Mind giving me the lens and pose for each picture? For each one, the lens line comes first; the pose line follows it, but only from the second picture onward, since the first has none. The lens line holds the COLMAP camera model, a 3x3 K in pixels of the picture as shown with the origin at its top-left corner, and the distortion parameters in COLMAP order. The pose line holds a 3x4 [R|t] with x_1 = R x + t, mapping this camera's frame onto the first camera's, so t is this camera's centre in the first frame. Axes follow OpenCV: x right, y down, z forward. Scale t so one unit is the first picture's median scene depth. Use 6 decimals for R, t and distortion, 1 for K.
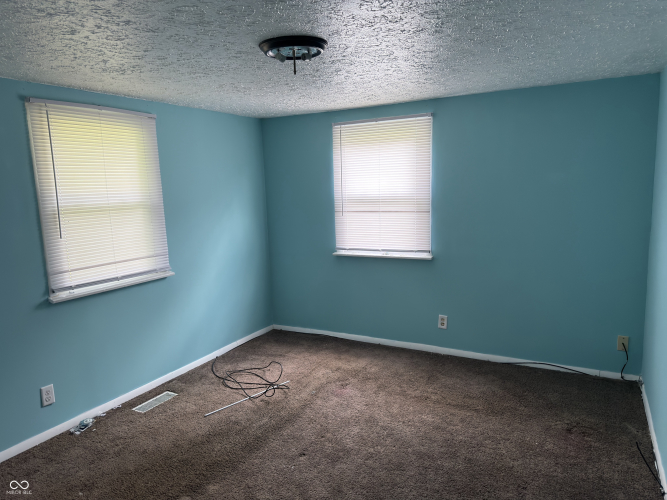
lens RADIAL K [[456.7, 0, 332.6], [0, 456.7, 237.7], [0, 0, 1]] dist [-0.018927, -0.007858]
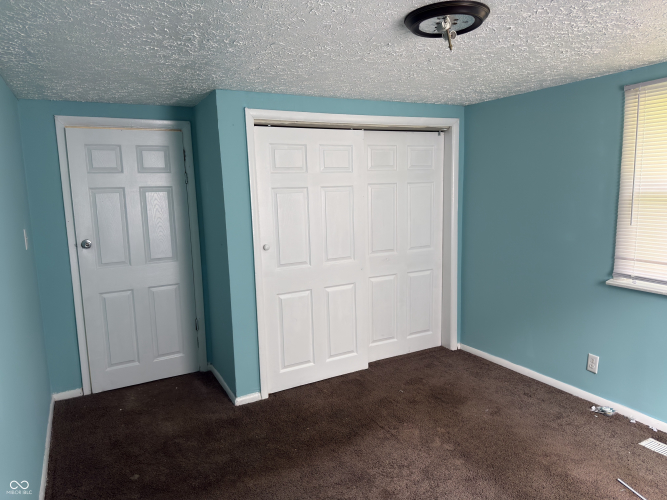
lens RADIAL K [[457.5, 0, 332.8], [0, 457.5, 238.8], [0, 0, 1]] dist [-0.000389, -0.025833]
pose [[-0.521985, 0.146730, -0.840239, 0.588655], [-0.060014, 0.976333, 0.207779, -0.140018], [0.850840, 0.158883, -0.500826, 0.974052]]
